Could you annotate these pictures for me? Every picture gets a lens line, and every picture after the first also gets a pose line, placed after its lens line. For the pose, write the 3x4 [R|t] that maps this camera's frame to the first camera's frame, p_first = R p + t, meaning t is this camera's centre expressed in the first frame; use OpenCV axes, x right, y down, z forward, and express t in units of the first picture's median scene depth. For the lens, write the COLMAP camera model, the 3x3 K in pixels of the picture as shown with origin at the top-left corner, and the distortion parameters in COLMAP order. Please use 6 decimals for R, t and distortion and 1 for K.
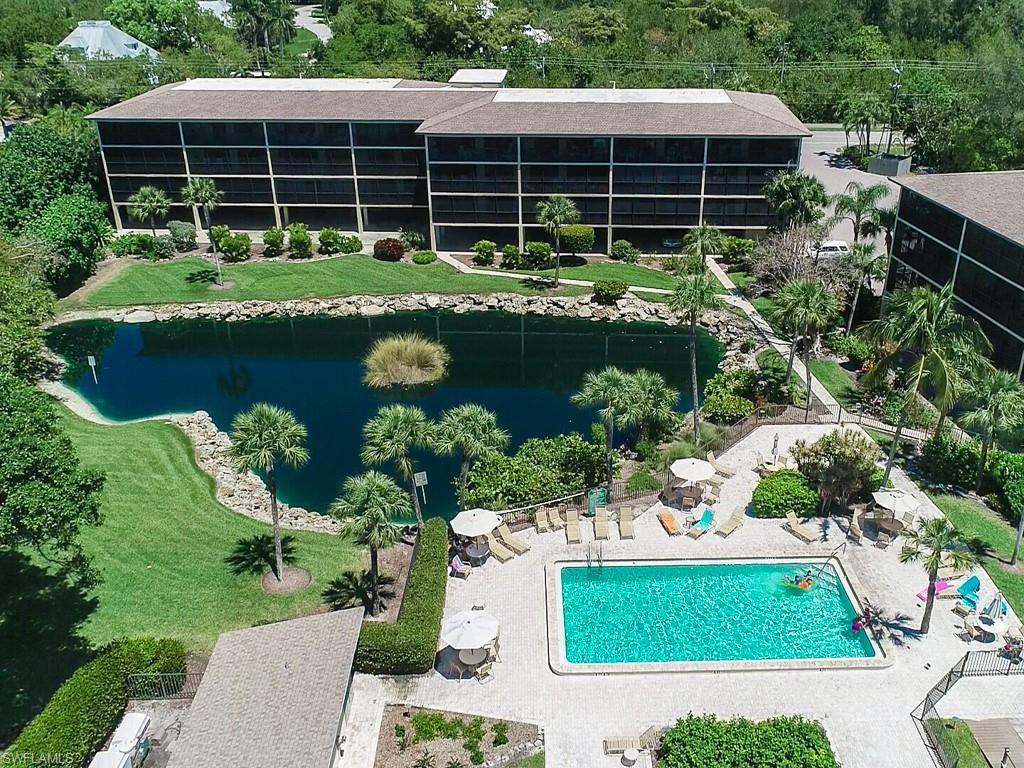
lens RADIAL K [[900.7, 0, 511.3], [0, 900.7, 384.4], [0, 0, 1]] dist [0.011129, -0.038038]
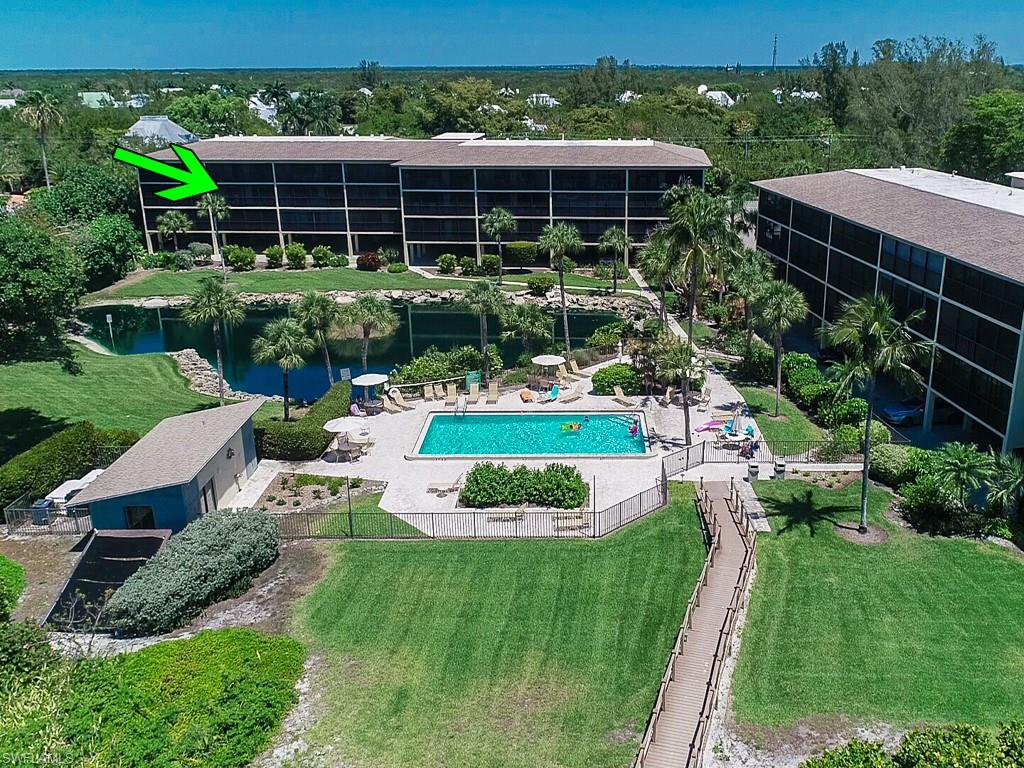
lens RADIAL K [[900.7, 0, 546.0], [0, 900.7, 395.8], [0, 0, 1]] dist [0.011129, -0.038038]
pose [[0.999692, 0.011576, -0.021946, 0.135982], [-0.014301, 0.991622, -0.128383, 0.187386], [0.020276, 0.128657, 0.991482, -0.171873]]
